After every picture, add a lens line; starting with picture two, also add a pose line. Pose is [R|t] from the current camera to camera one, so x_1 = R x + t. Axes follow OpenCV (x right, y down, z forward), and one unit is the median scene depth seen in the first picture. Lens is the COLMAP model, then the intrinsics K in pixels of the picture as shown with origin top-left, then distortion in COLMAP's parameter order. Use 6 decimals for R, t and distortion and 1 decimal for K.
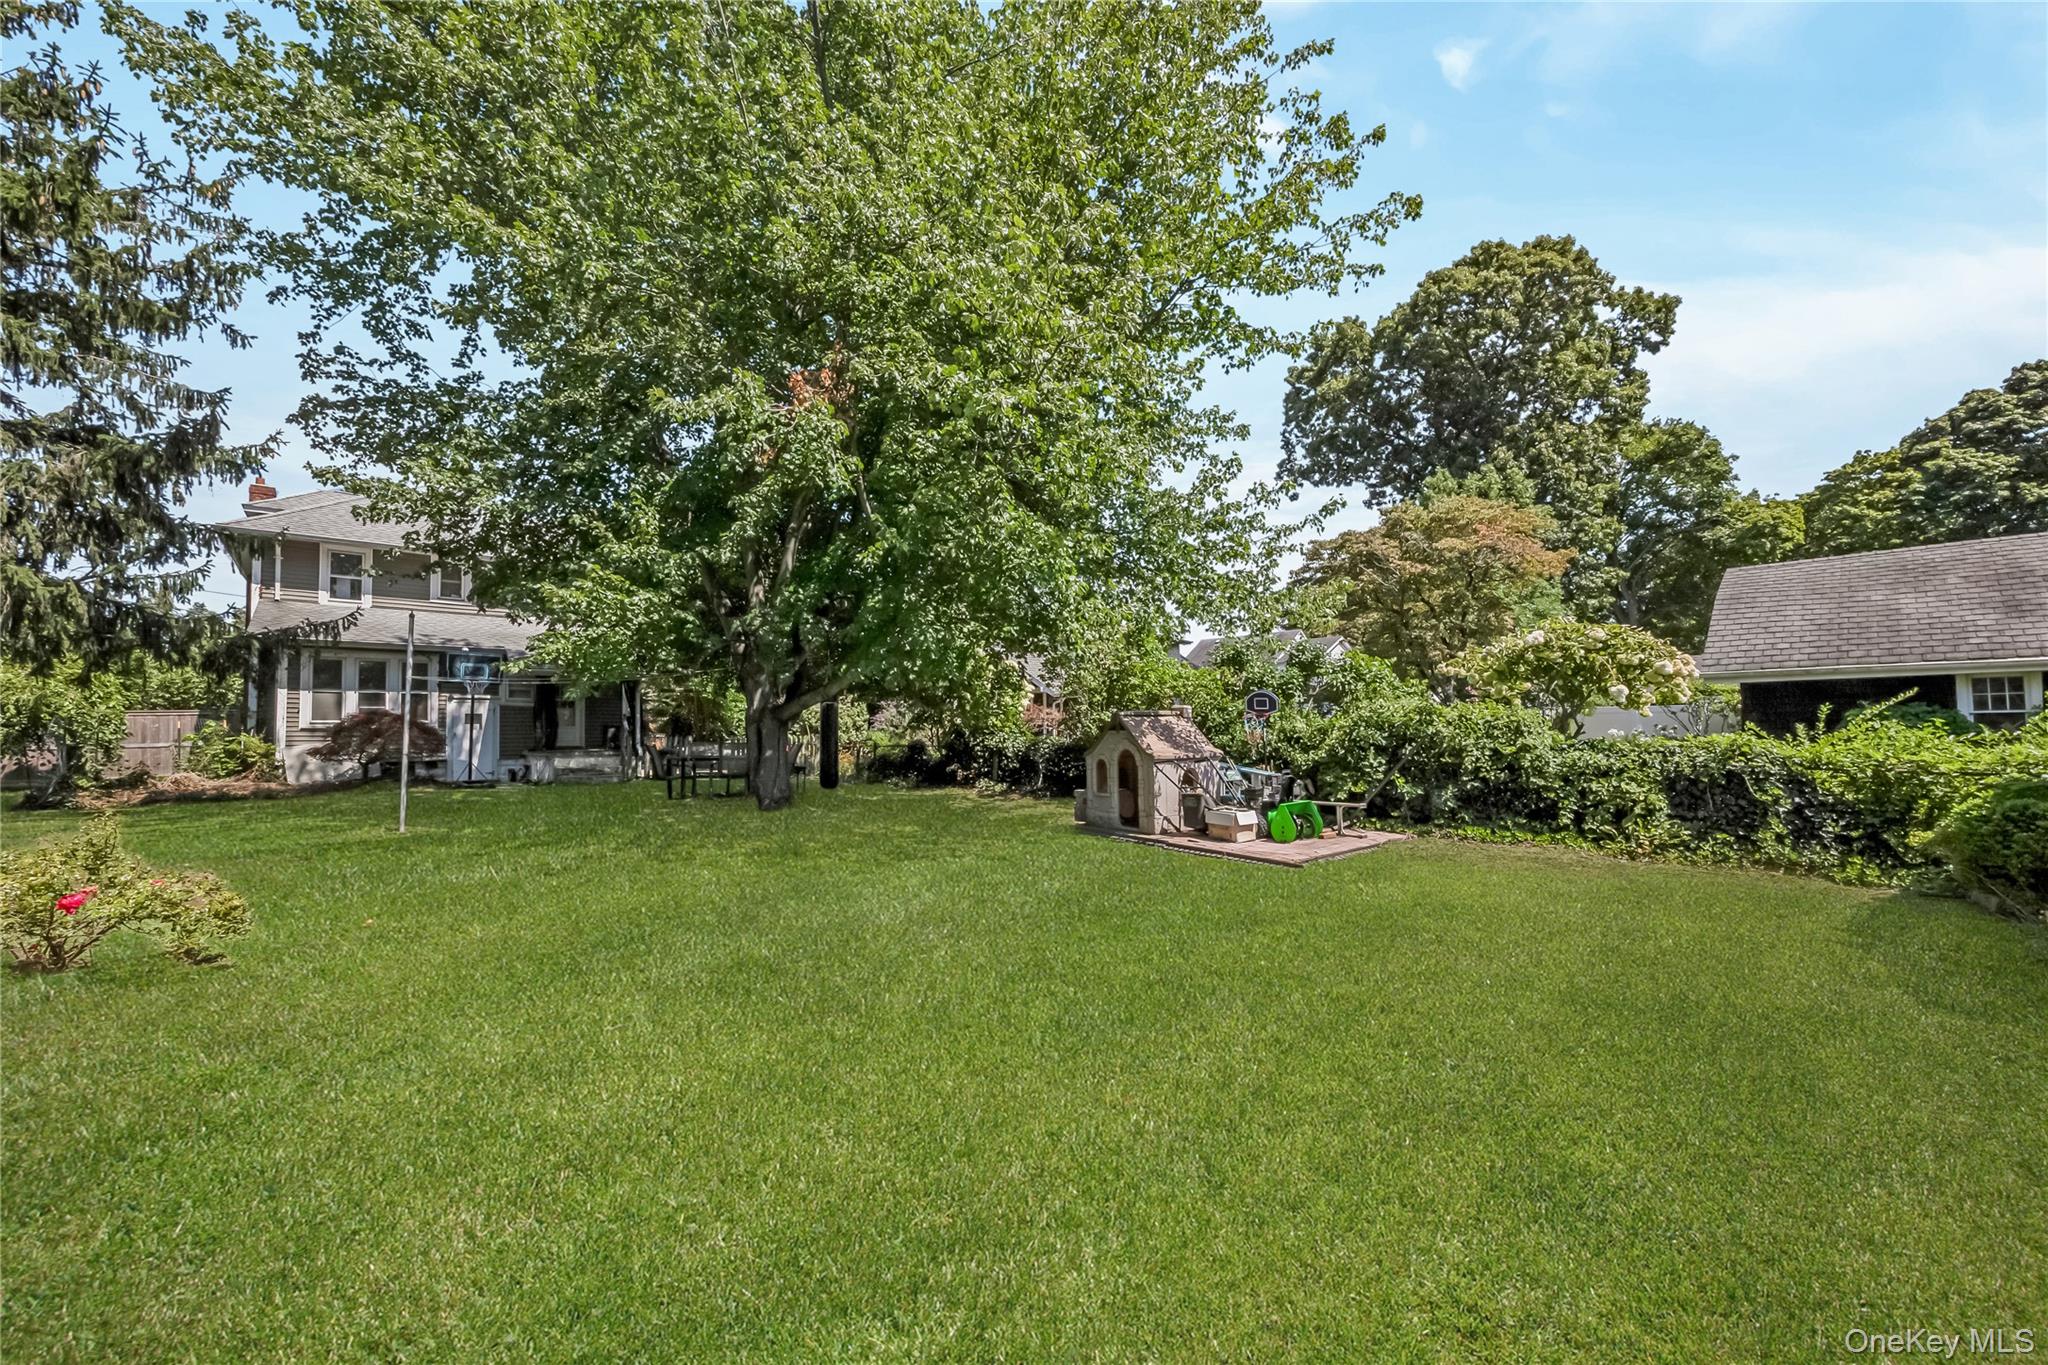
lens RADIAL K [[795.5, 0, 1033.3], [0, 795.5, 697.5], [0, 0, 1]] dist [-0.003564, 0.000325]
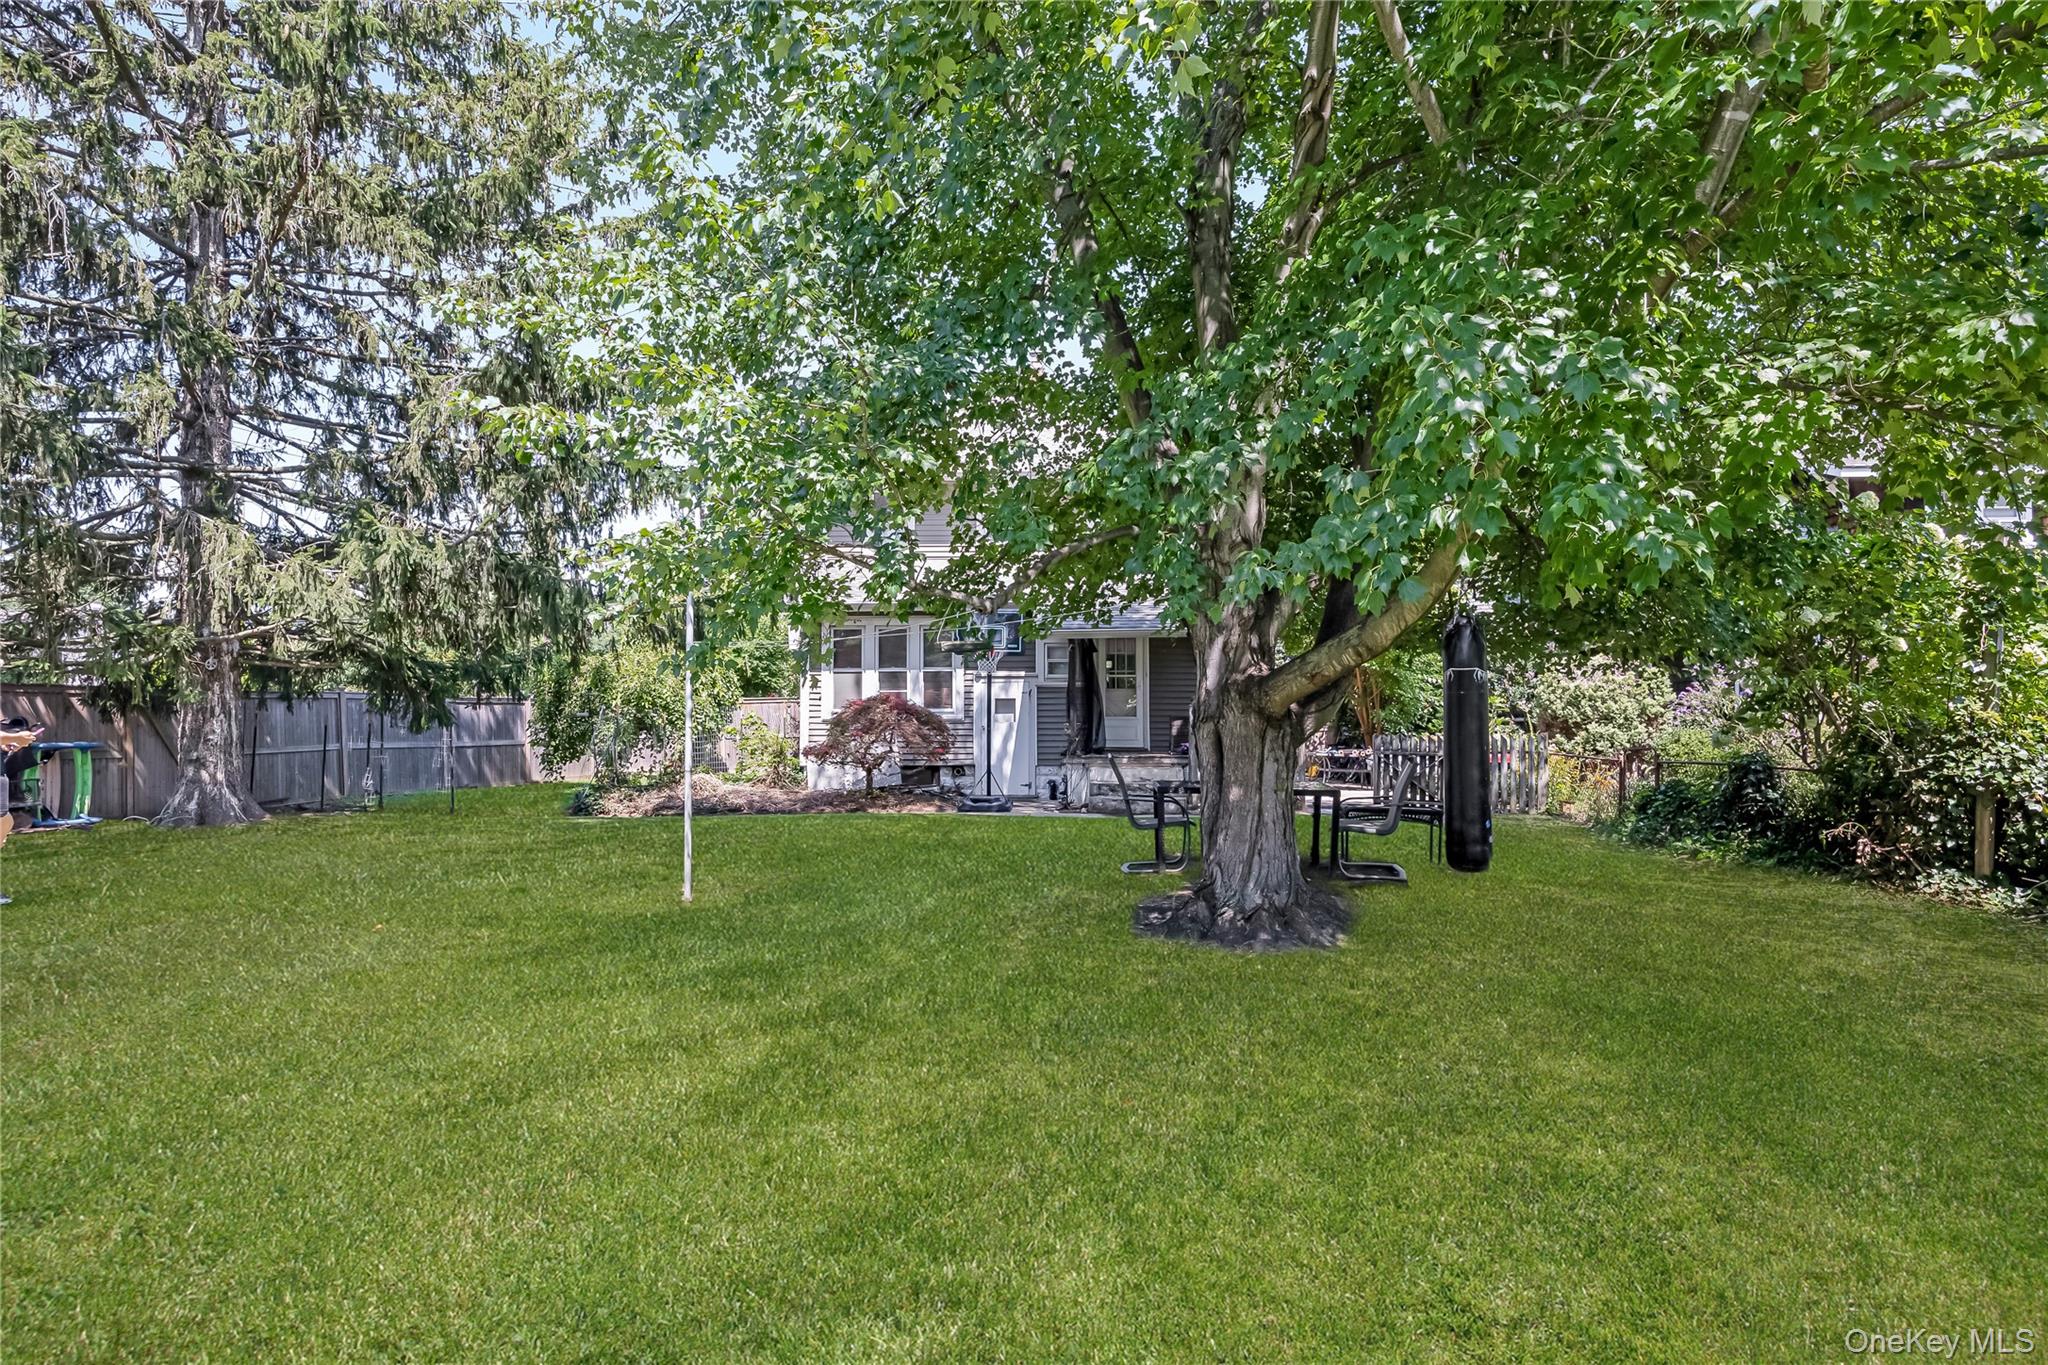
lens RADIAL K [[1131.7, 0, 1022.7], [0, 1131.7, 675.2], [0, 0, 1]] dist [-0.004365, -0.000305]
pose [[0.715992, -0.020993, -0.697793, -0.002019], [0.024513, 0.999687, -0.004924, 0.005367], [0.697678, -0.013579, 0.716283, 0.309868]]
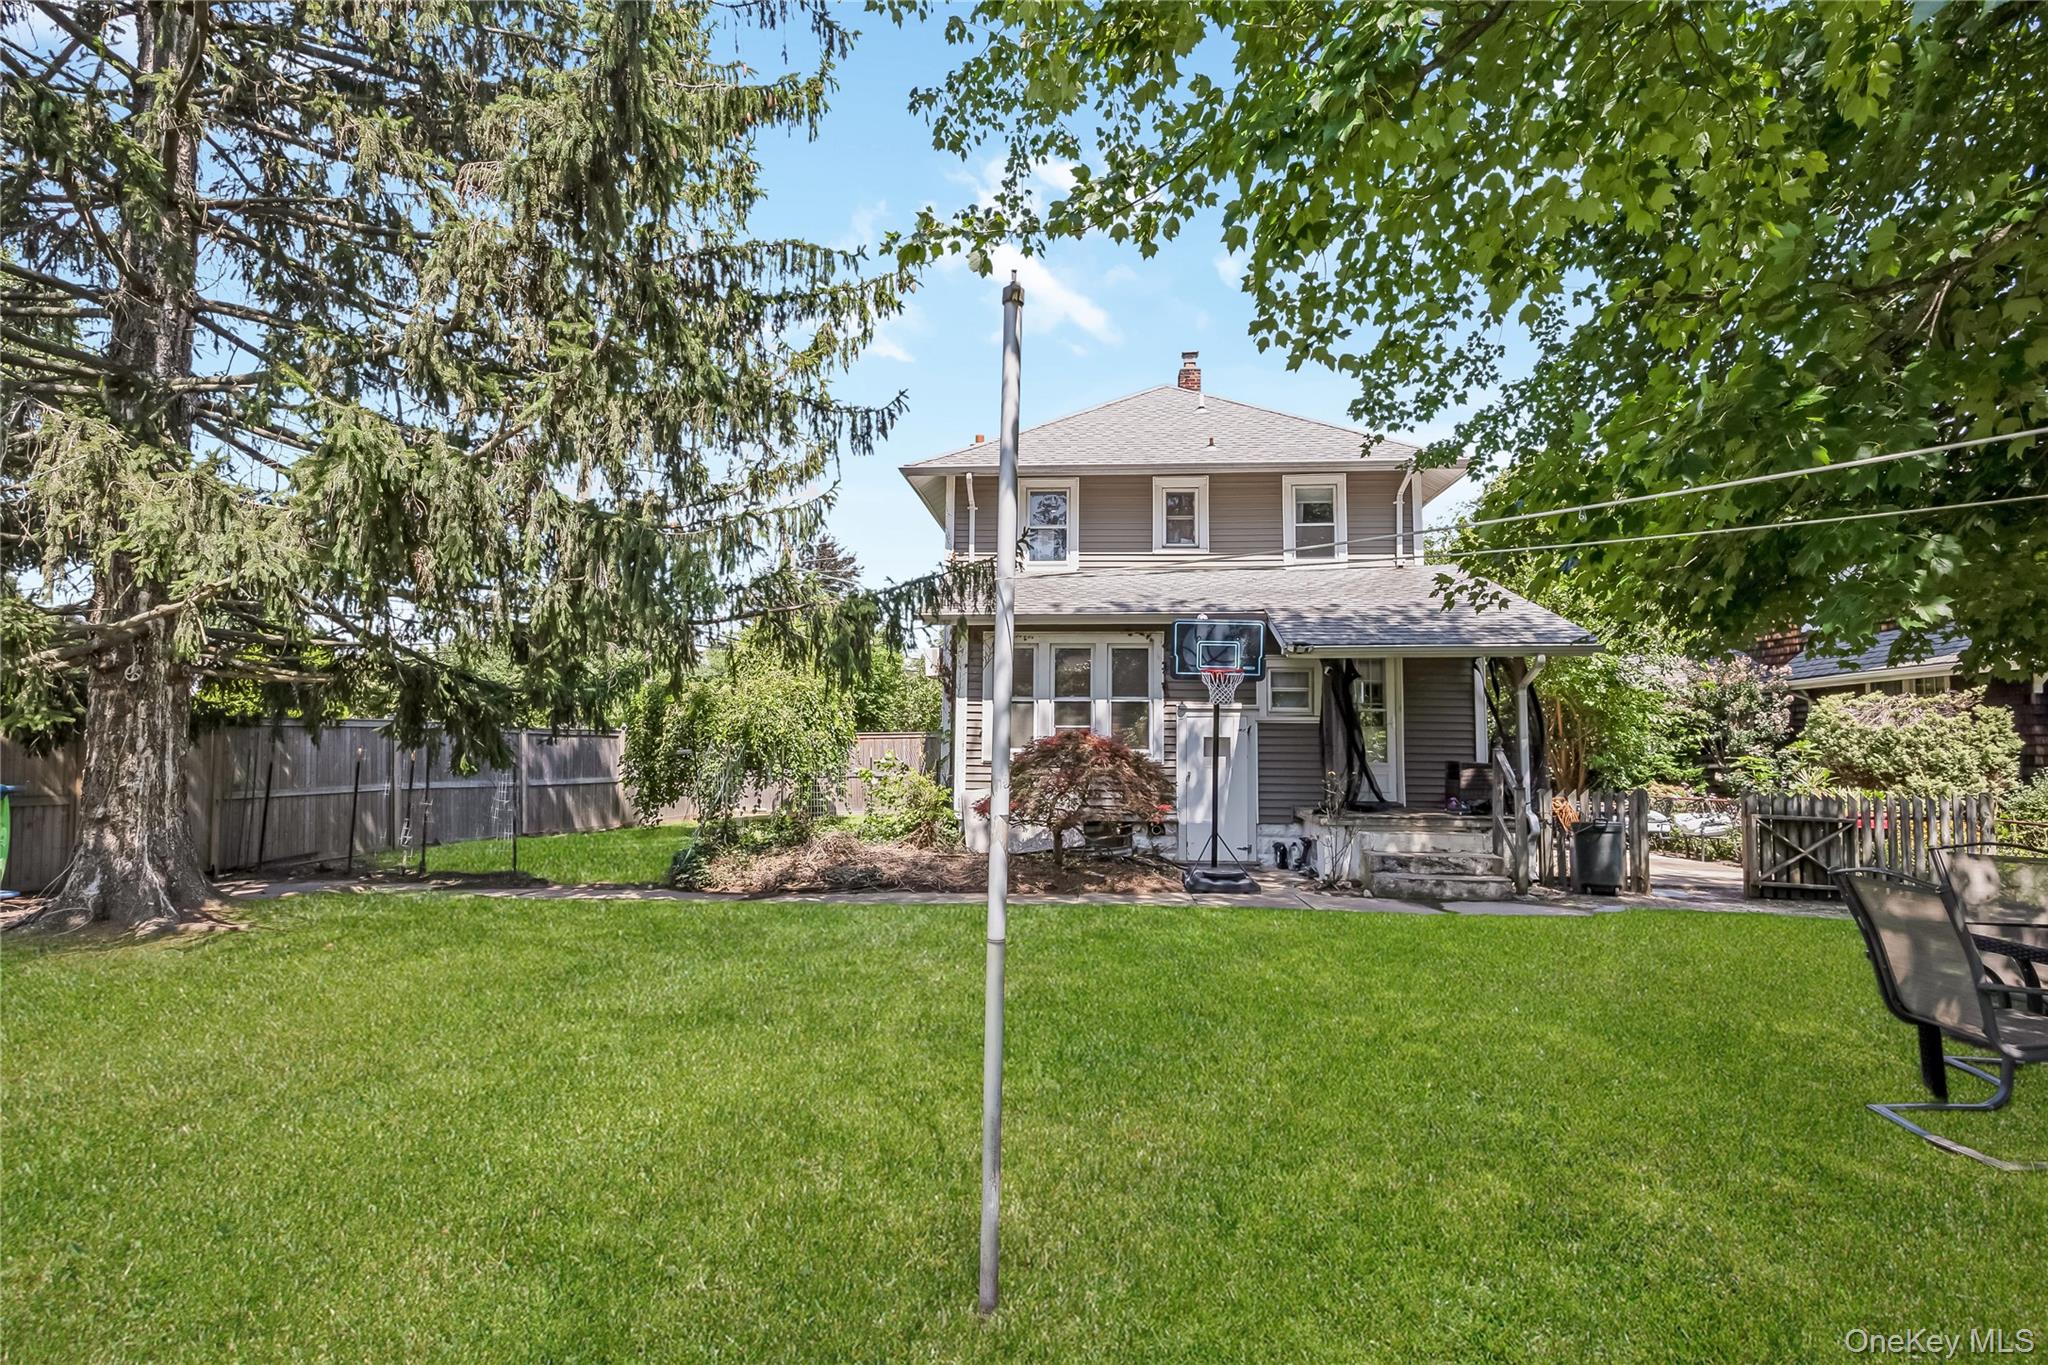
lens RADIAL K [[978.8, 0, 1019.5], [0, 978.8, 694.4], [0, 0, 1]] dist [-0.004341, -0.000044]
pose [[0.690017, -0.029192, -0.723205, -0.321940], [0.014370, 0.999542, -0.026635, 0.007301], [0.723651, 0.007986, 0.690120, 0.451766]]
